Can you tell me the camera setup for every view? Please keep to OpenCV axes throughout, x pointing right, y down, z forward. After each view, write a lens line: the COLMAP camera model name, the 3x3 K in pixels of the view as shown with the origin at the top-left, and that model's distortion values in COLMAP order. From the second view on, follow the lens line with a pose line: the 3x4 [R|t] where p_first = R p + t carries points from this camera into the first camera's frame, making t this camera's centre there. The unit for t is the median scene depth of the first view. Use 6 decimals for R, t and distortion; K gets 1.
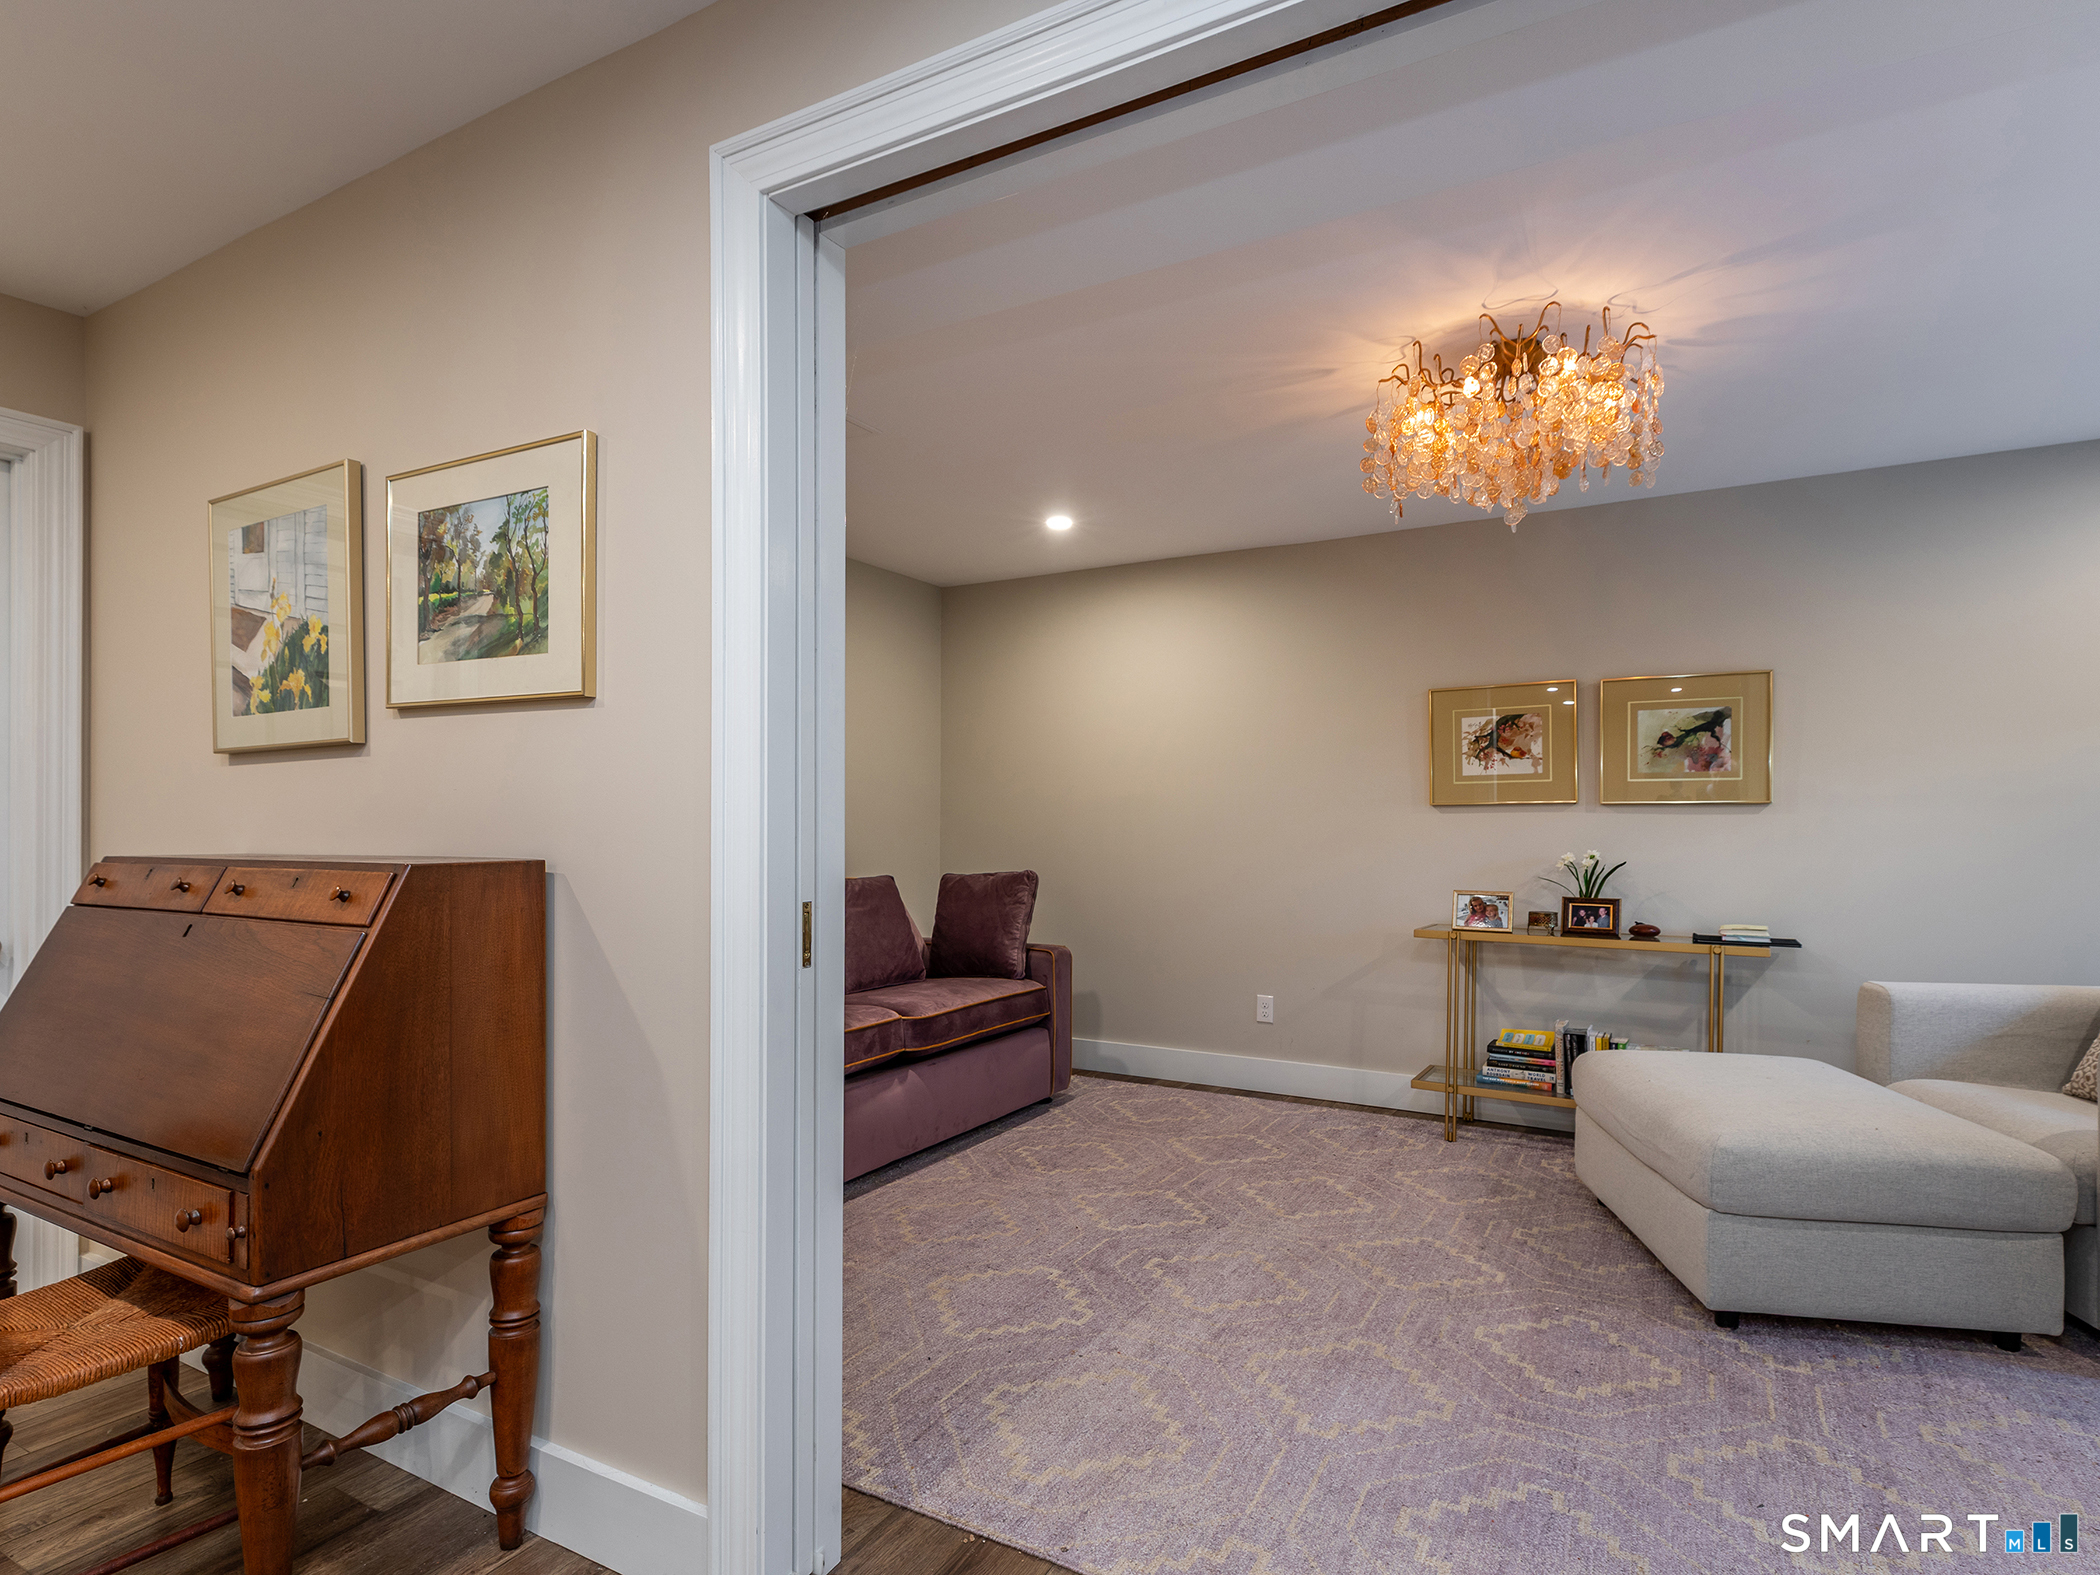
lens RADIAL K [[1076.7, 0, 970.1], [0, 1076.7, 821.3], [0, 0, 1]] dist [0.024536, -0.010369]
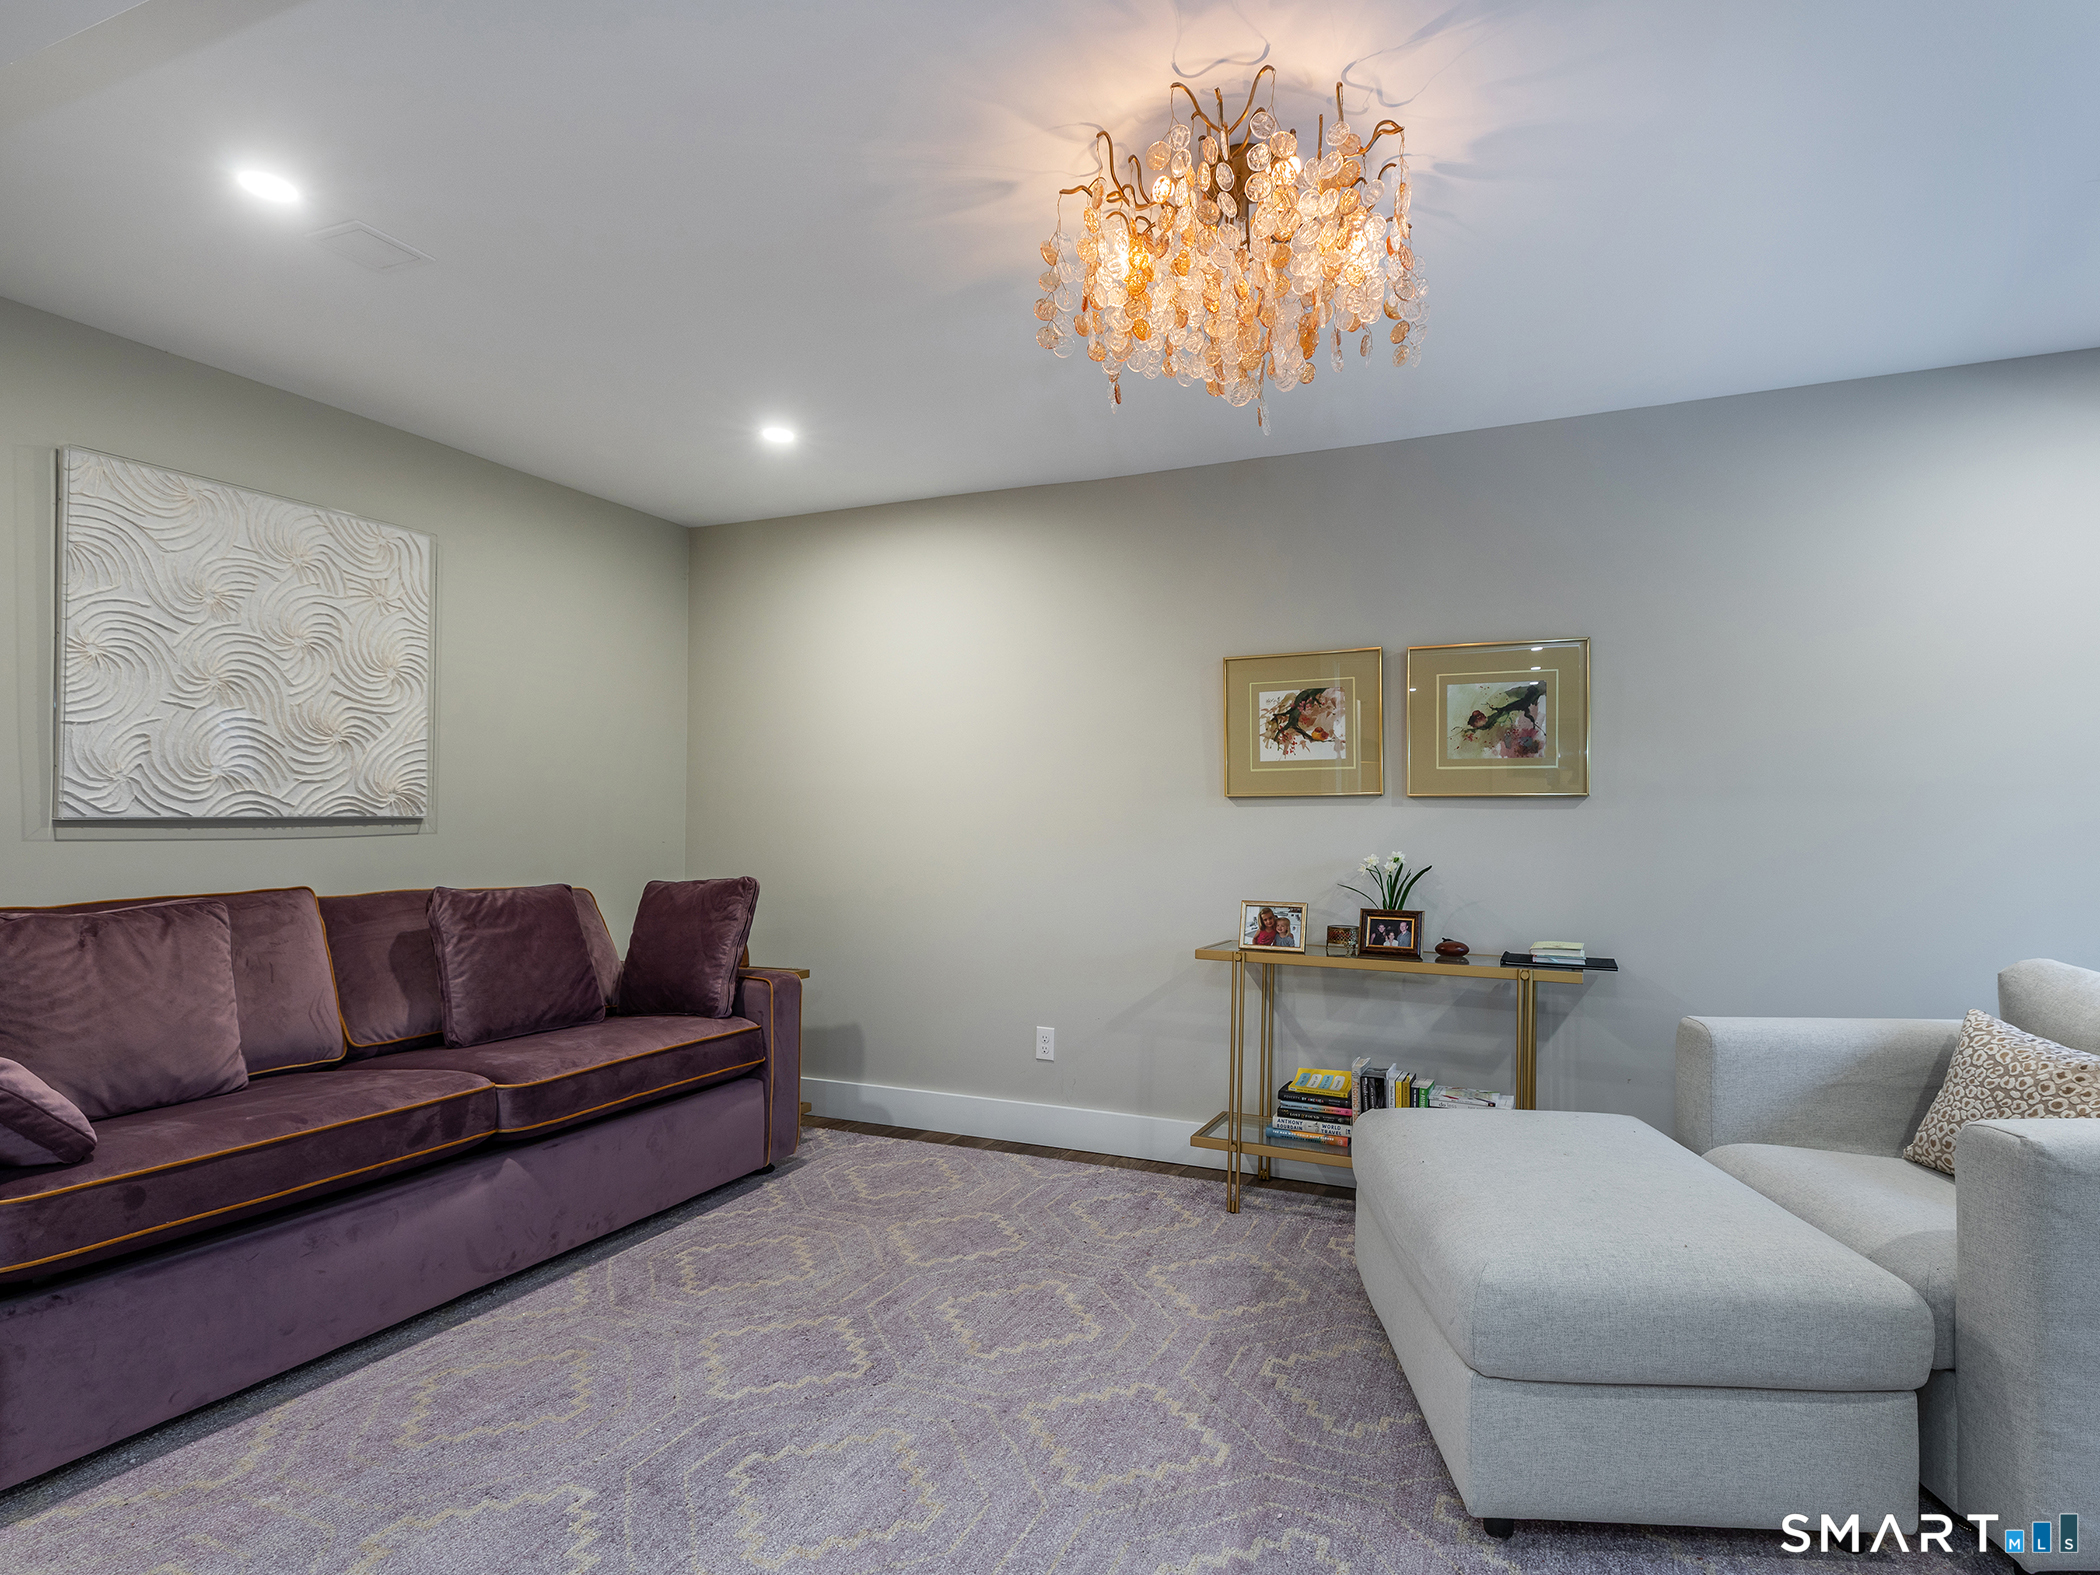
lens RADIAL K [[1082.4, 0, 1065.8], [0, 1082.4, 804.2], [0, 0, 1]] dist [0.025515, -0.012479]
pose [[0.988637, 0.005193, 0.150234, 0.203053], [-0.003540, 0.999930, -0.011265, 0.000541], [-0.150282, 0.010605, 0.988586, 0.221607]]
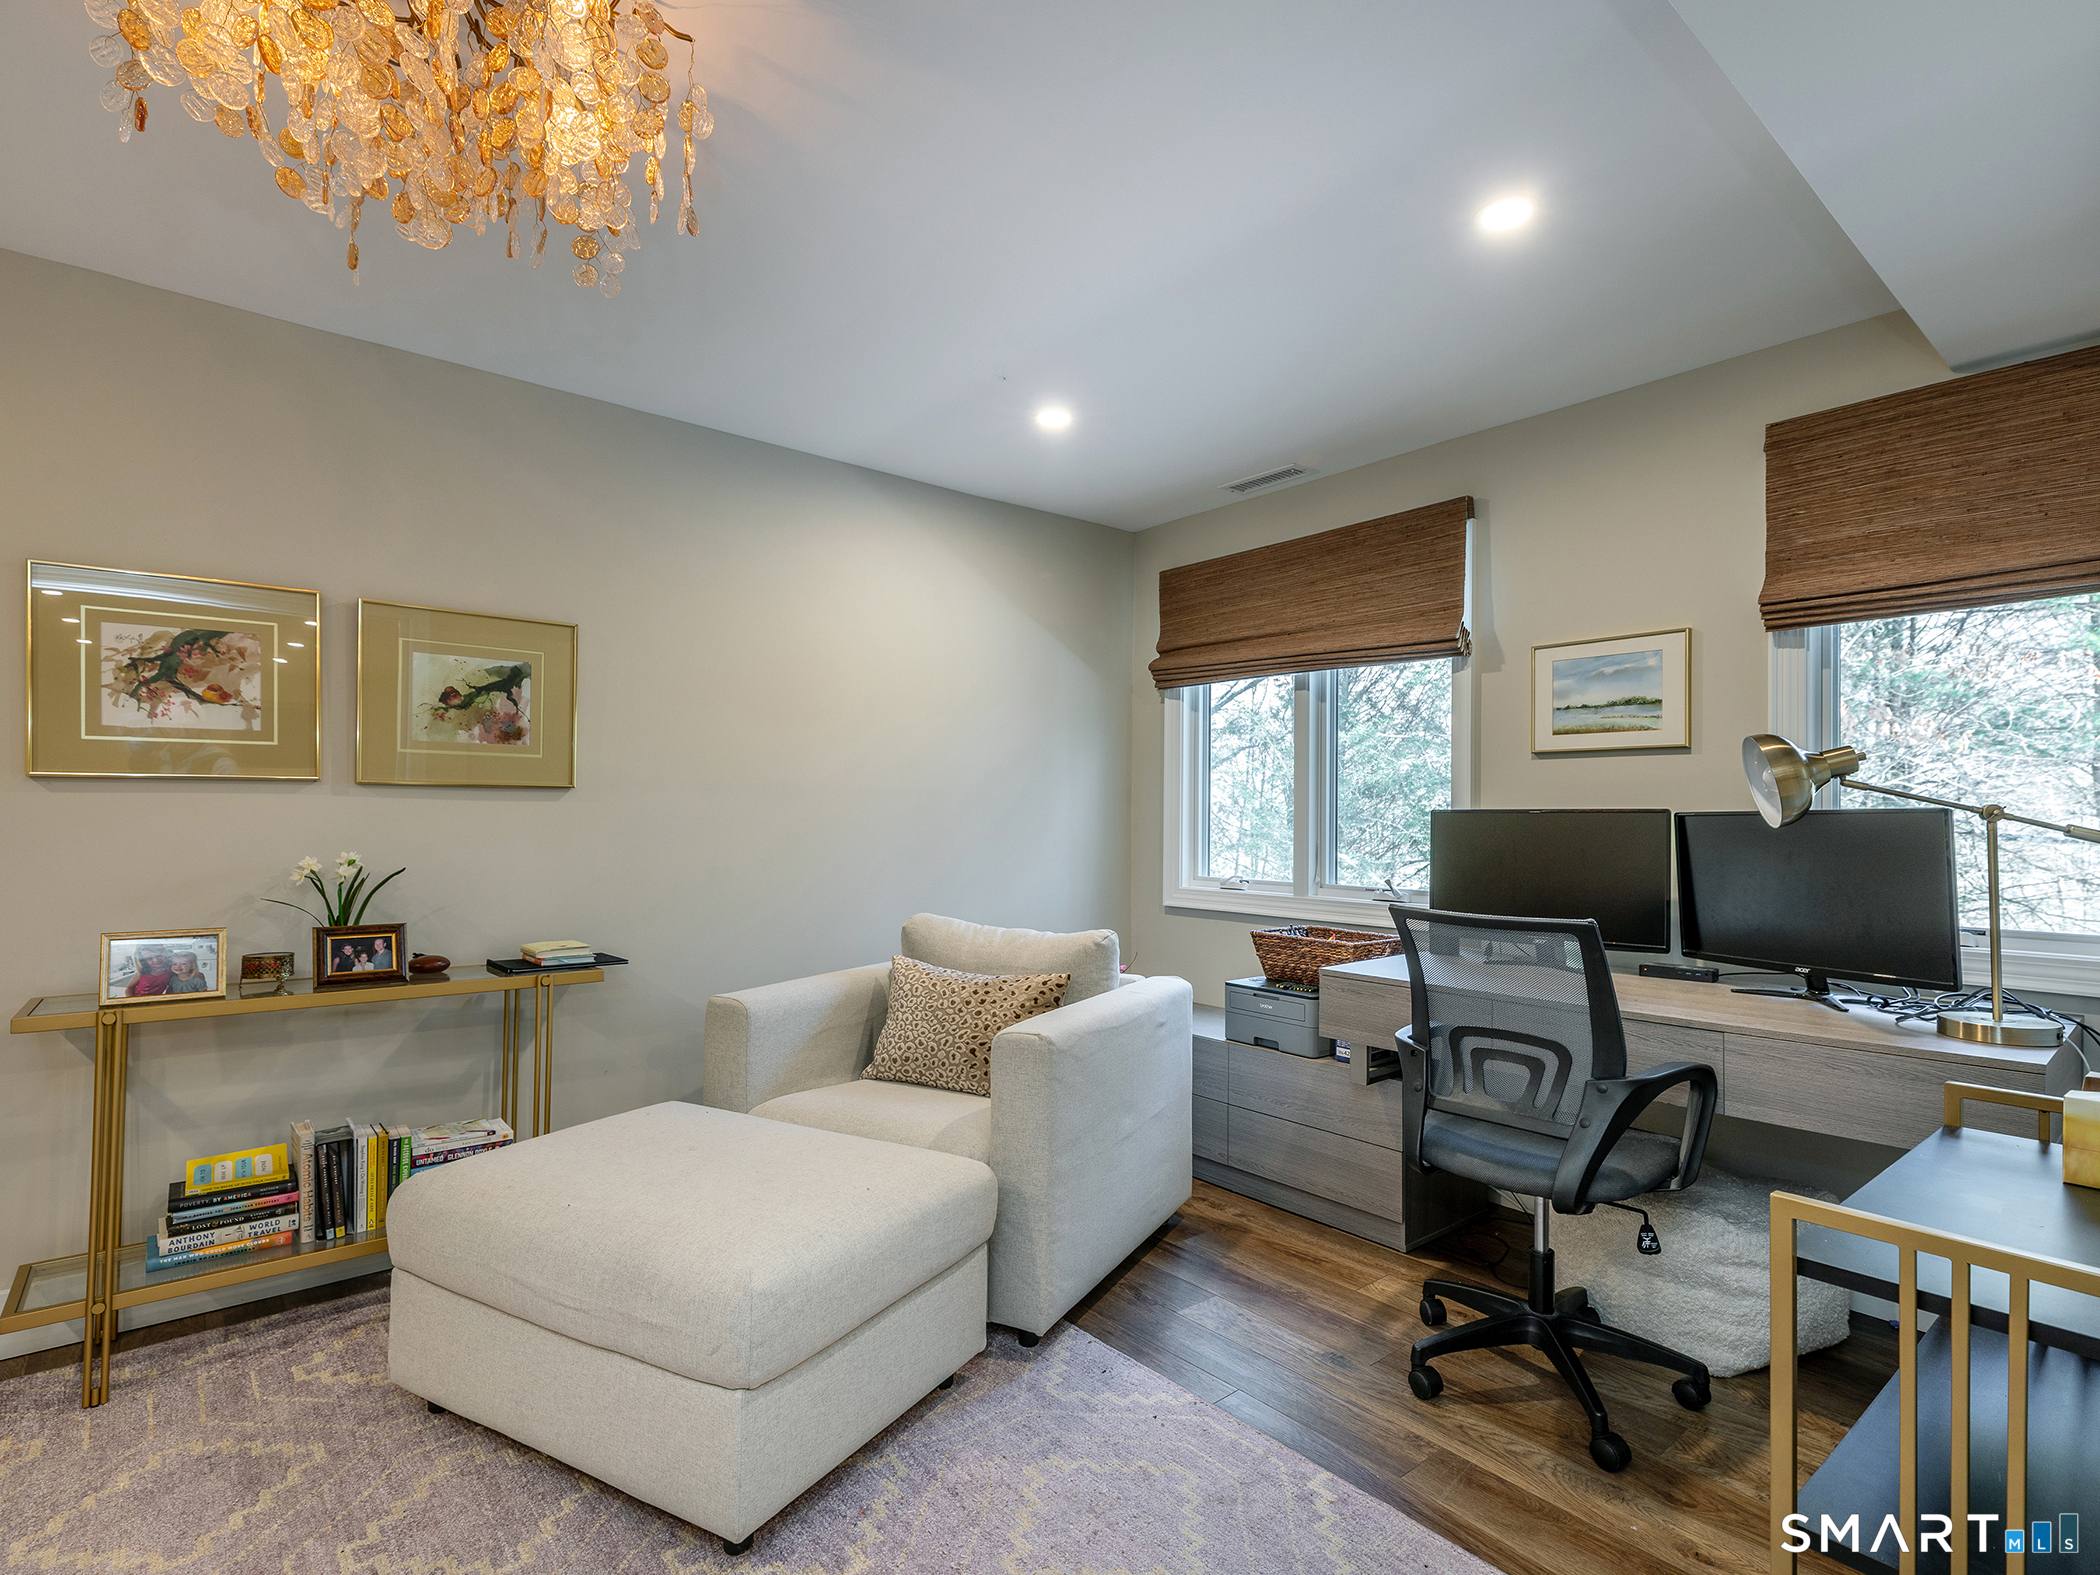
lens RADIAL K [[1082.4, 0, 1065.8], [0, 1082.4, 804.2], [0, 0, 1]] dist [0.025515, -0.012479]
pose [[0.279613, 0.011013, 0.960050, 0.056474], [-0.007329, 0.999930, -0.009336, 0.000266], [-0.960085, -0.004426, 0.279674, 0.402882]]
